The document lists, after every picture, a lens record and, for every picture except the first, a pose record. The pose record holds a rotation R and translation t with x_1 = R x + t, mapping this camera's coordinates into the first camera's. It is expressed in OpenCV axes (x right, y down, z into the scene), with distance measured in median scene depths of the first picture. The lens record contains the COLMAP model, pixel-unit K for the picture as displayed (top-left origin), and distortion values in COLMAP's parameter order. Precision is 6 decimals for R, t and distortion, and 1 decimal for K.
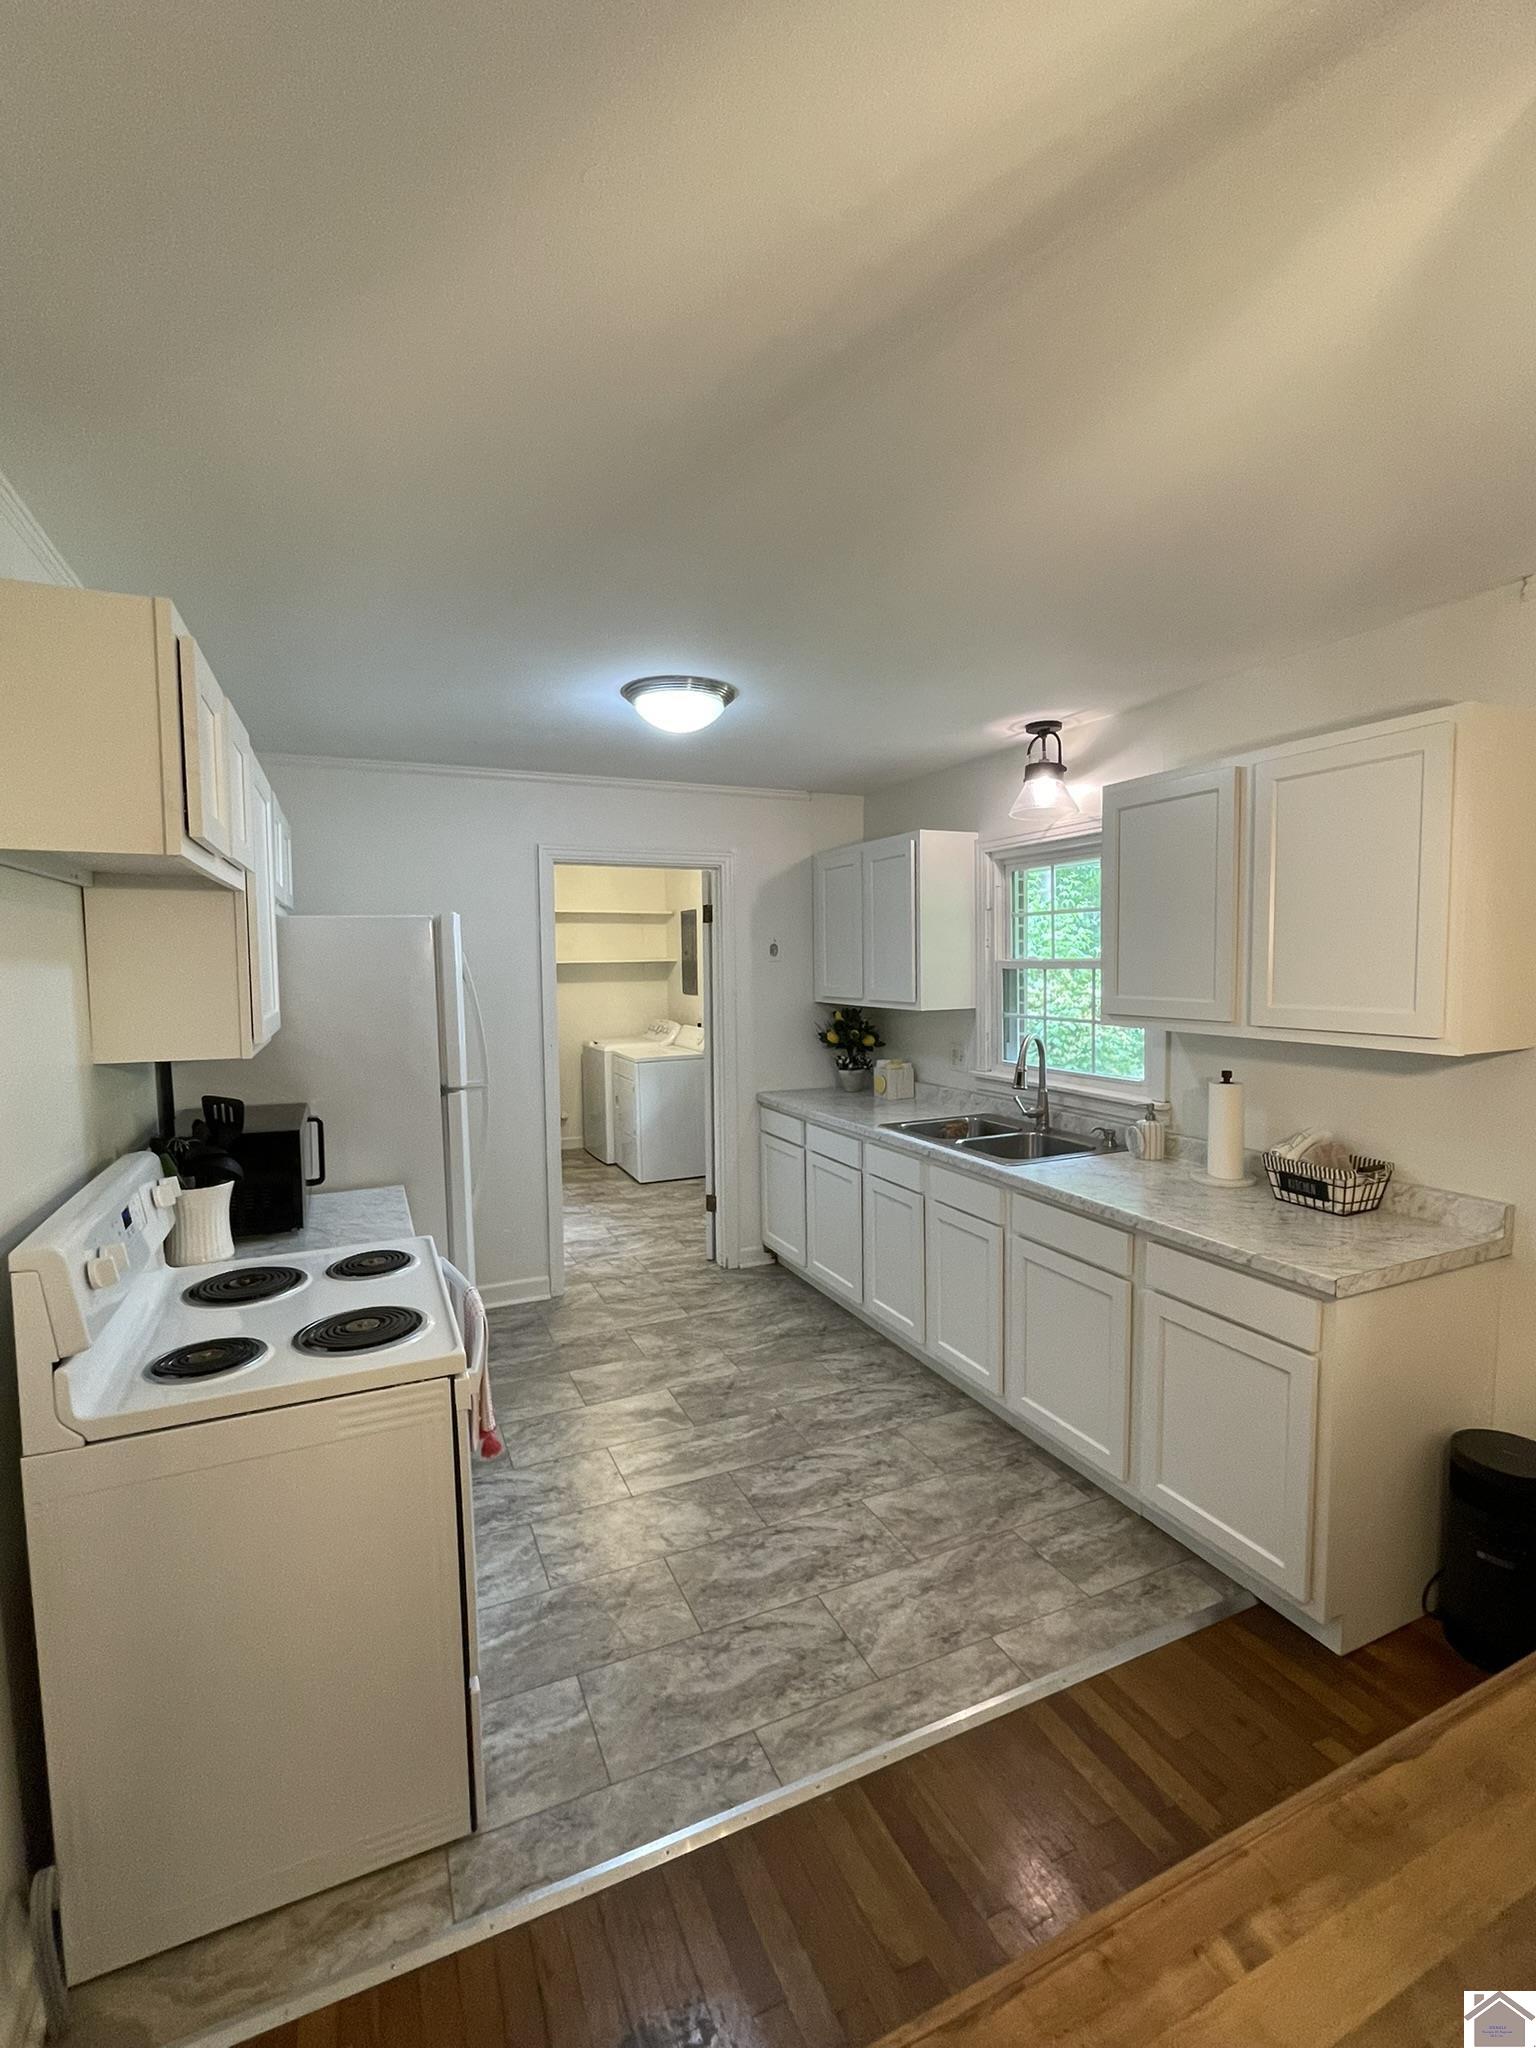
lens RADIAL K [[925.1, 0, 782.9], [0, 925.1, 1022.1], [0, 0, 1]] dist [0.000509, 0.000481]
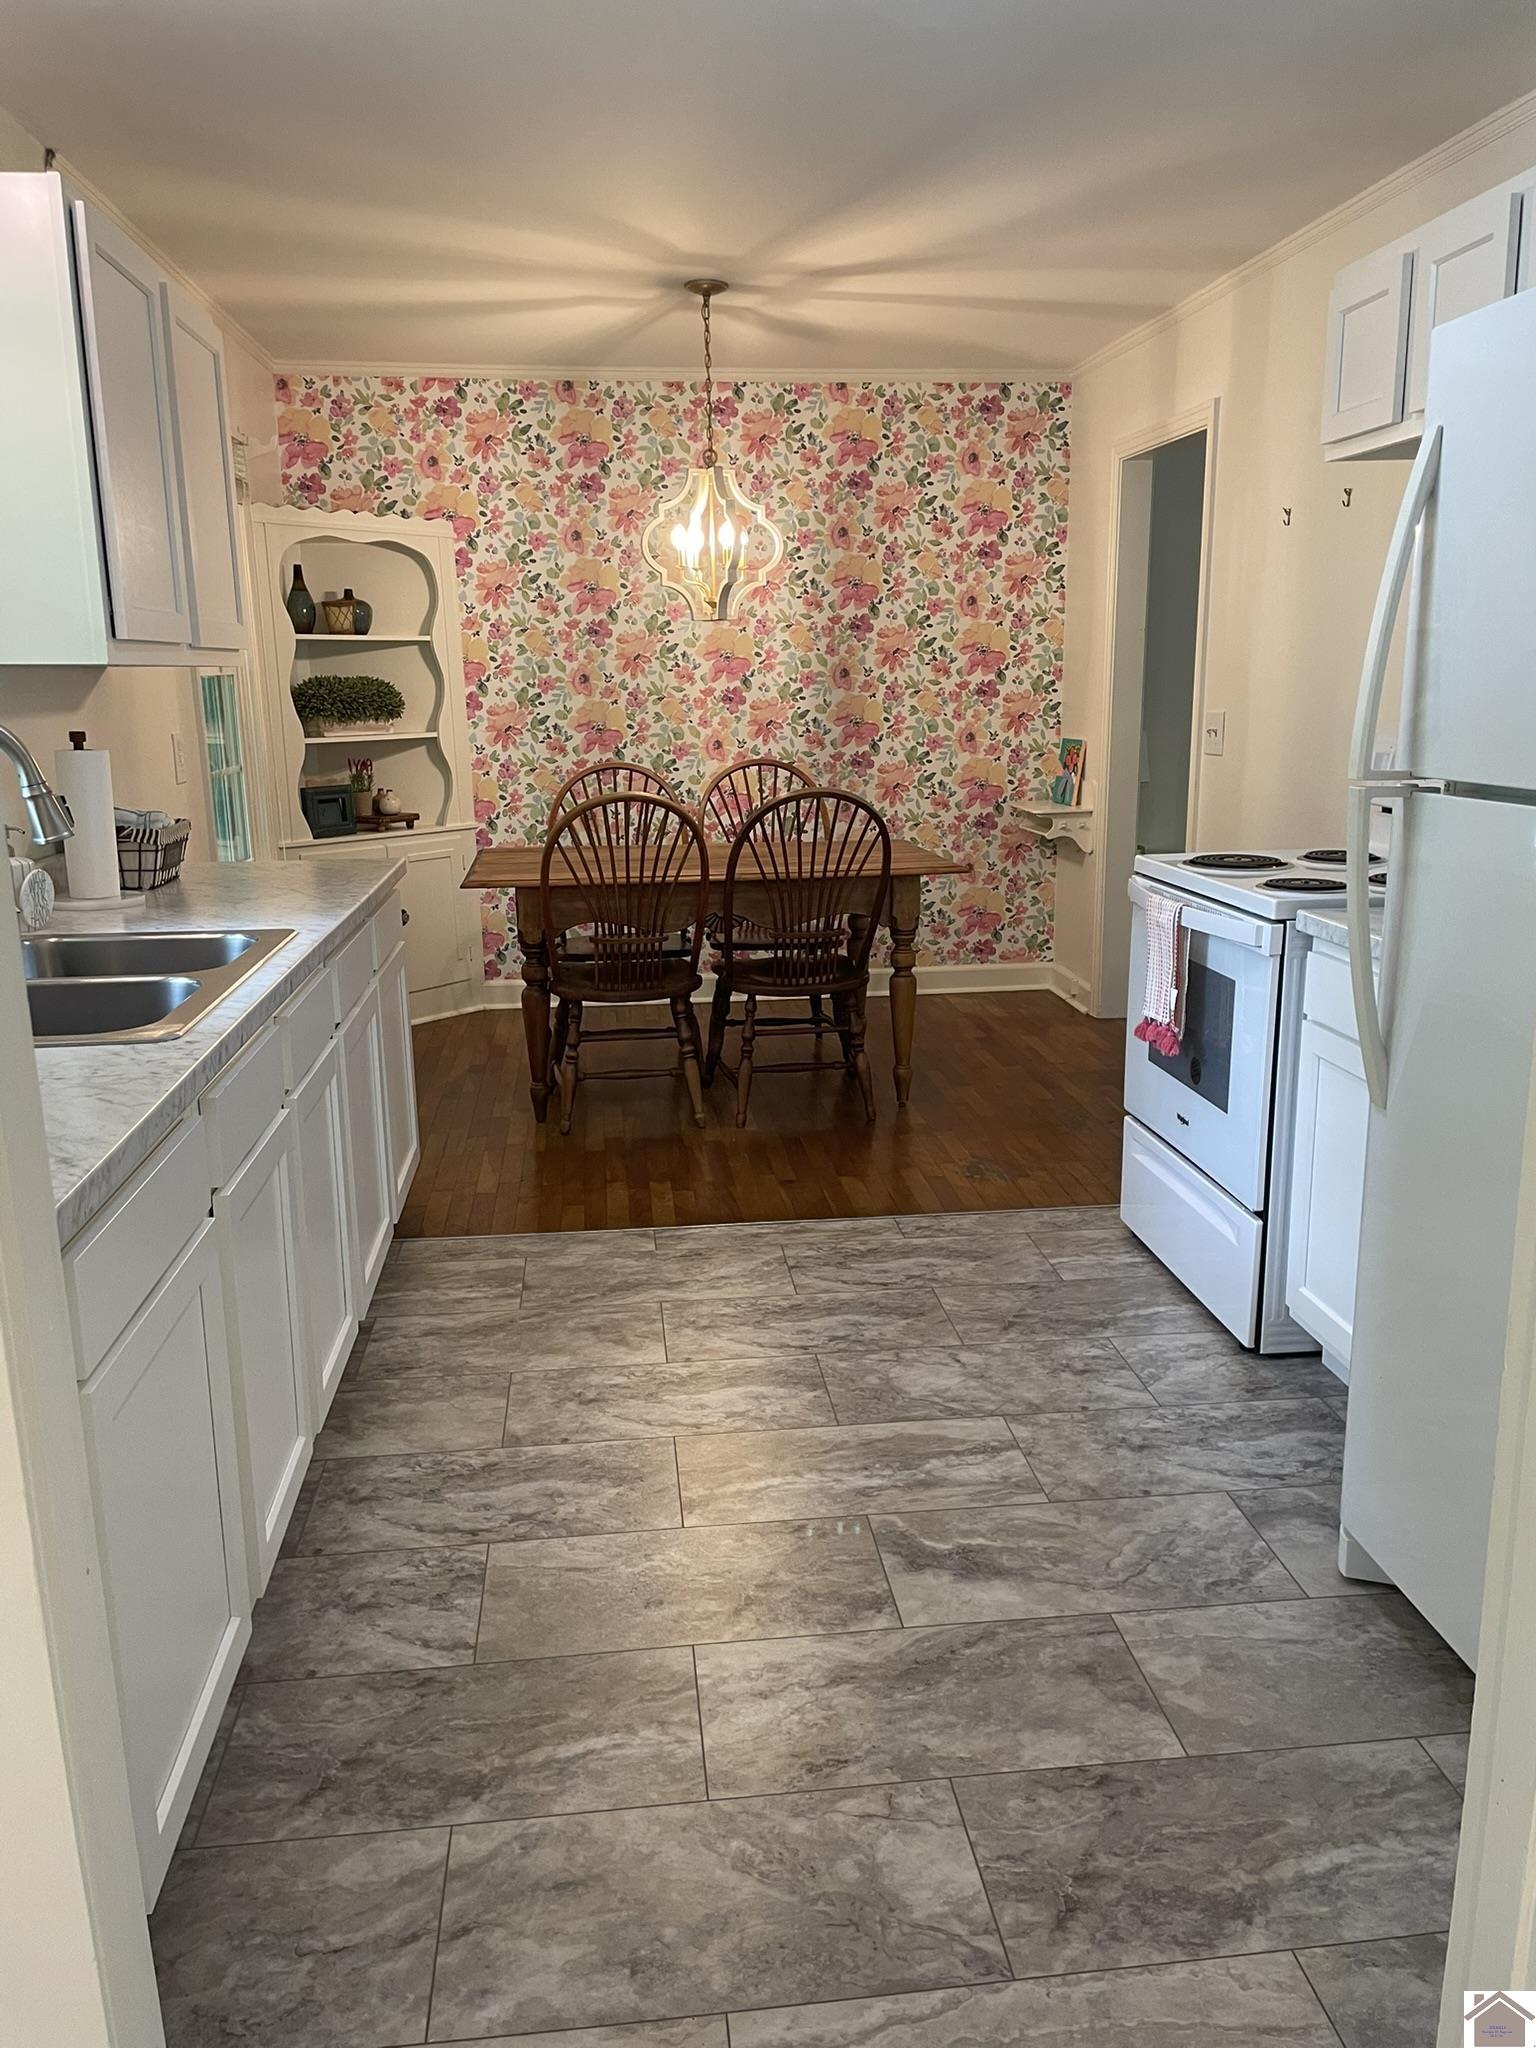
lens RADIAL K [[1564.1, 0, 775.5], [0, 1564.1, 1036.5], [0, 0, 1]] dist [0.076523, -0.088555]
pose [[-0.948998, -0.046731, 0.311801, -0.381622], [0.047393, 0.956574, 0.287610, -0.042884], [-0.311701, 0.287718, -0.905572, 2.195096]]
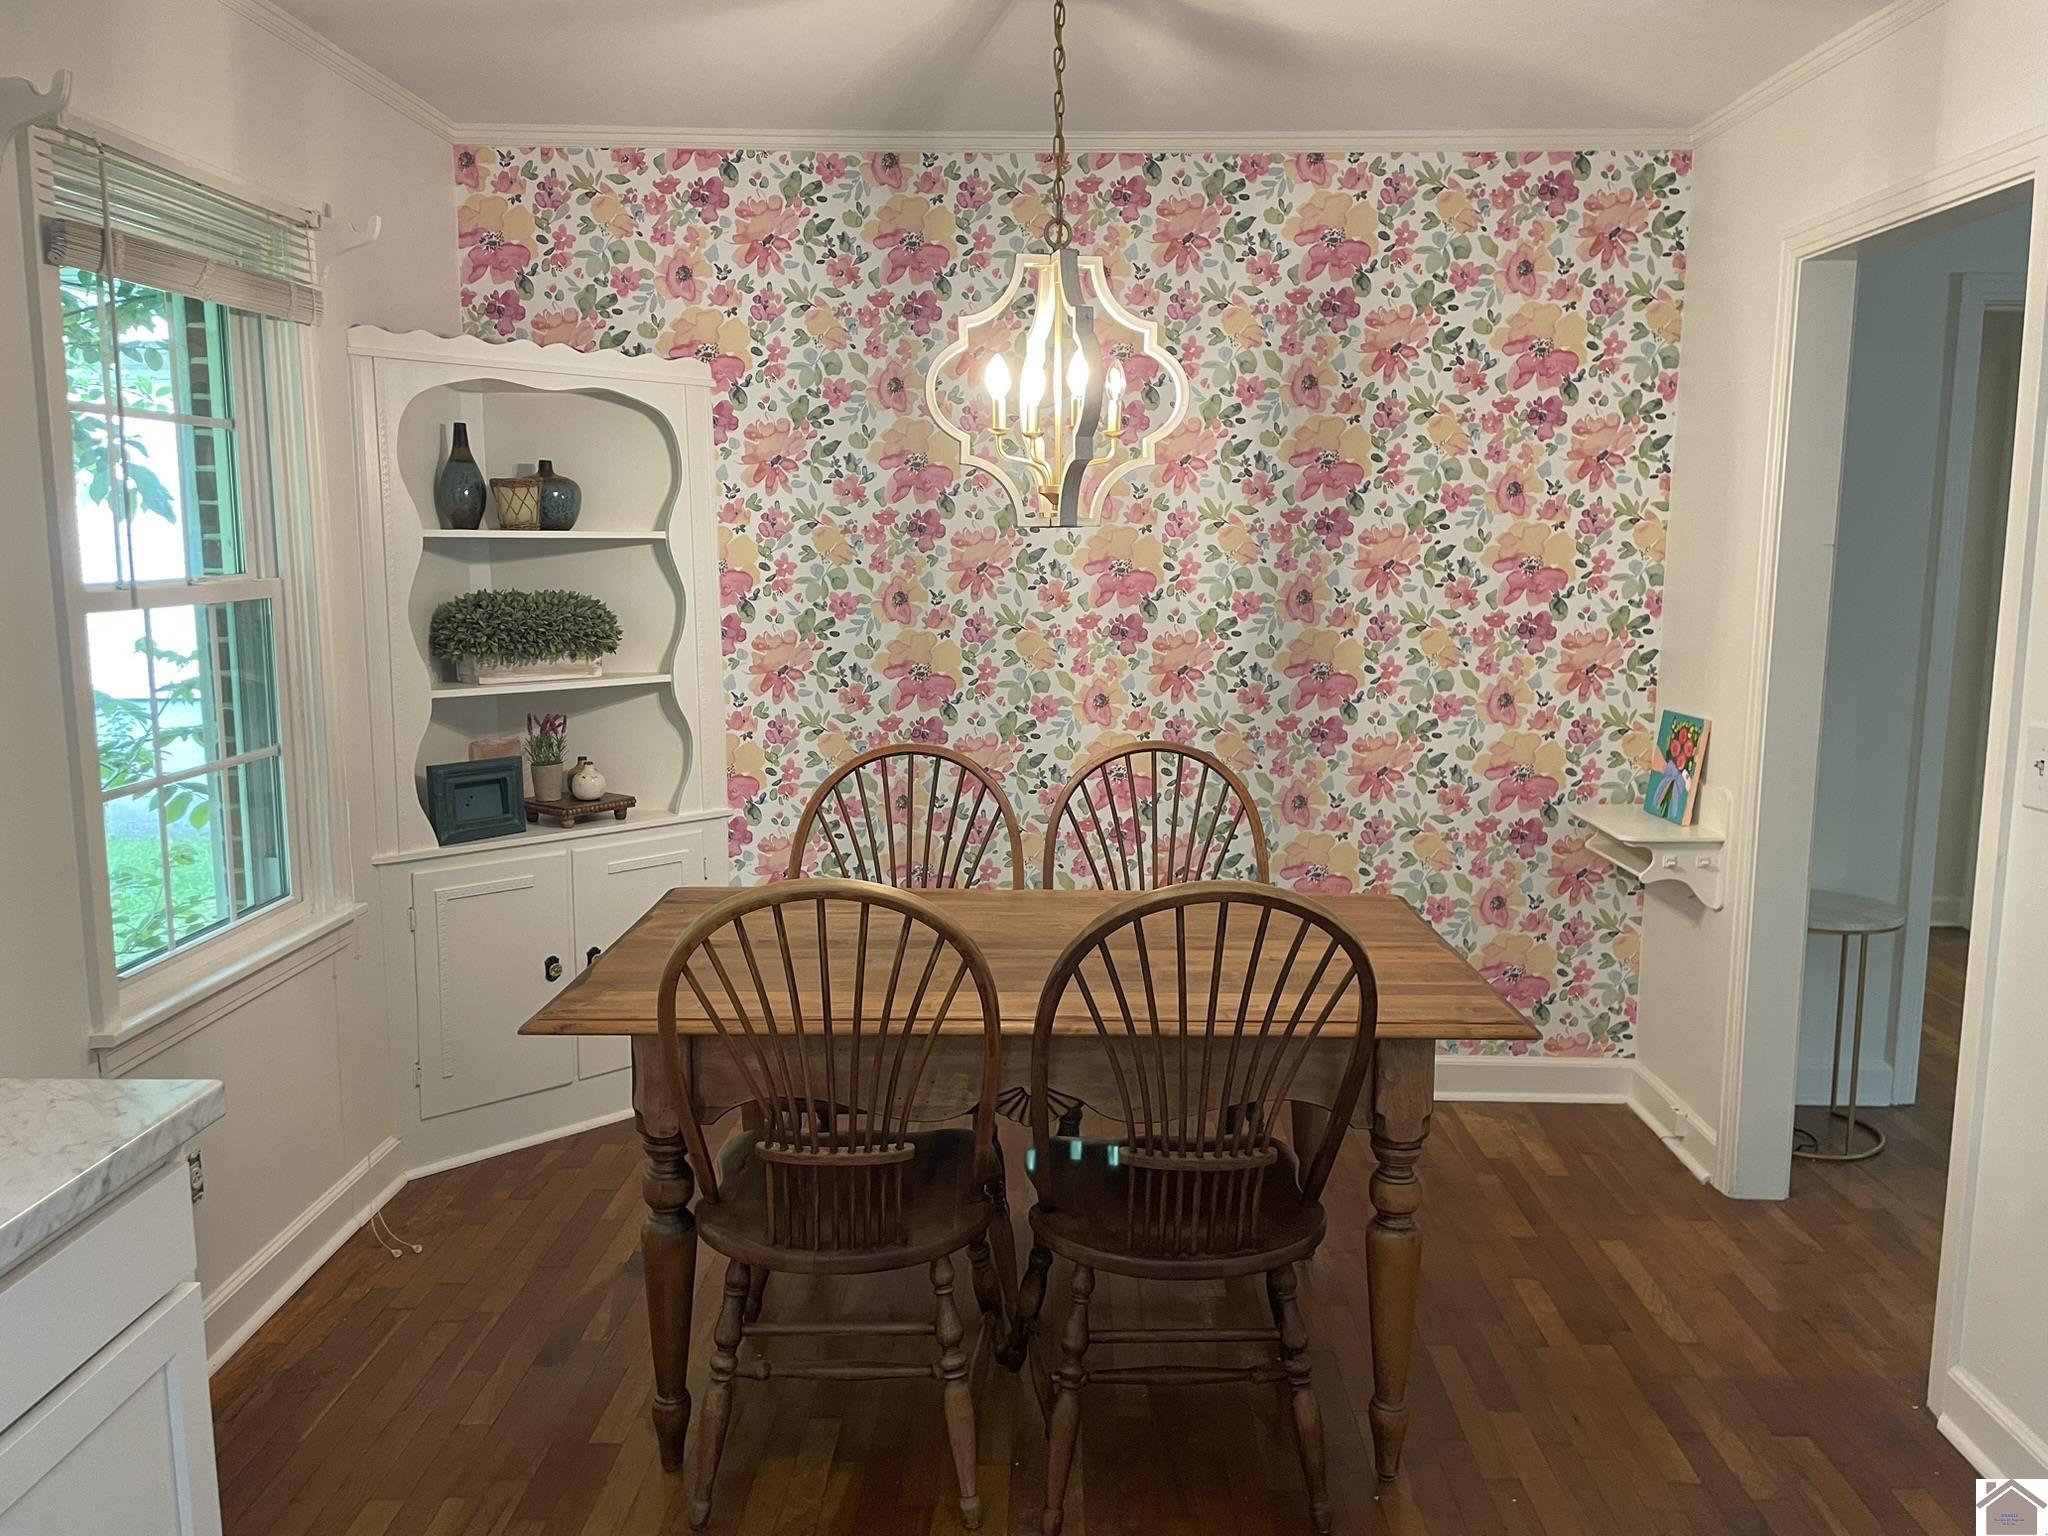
lens RADIAL K [[1564.1, 0, 1041.2], [0, 1564.1, 755.7], [0, 0, 1]] dist [0.076523, -0.088555]
pose [[-0.898986, -0.053733, 0.434668, -0.128240], [0.036025, 0.980011, 0.195654, -0.035027], [-0.436493, 0.191549, -0.879081, 1.236232]]
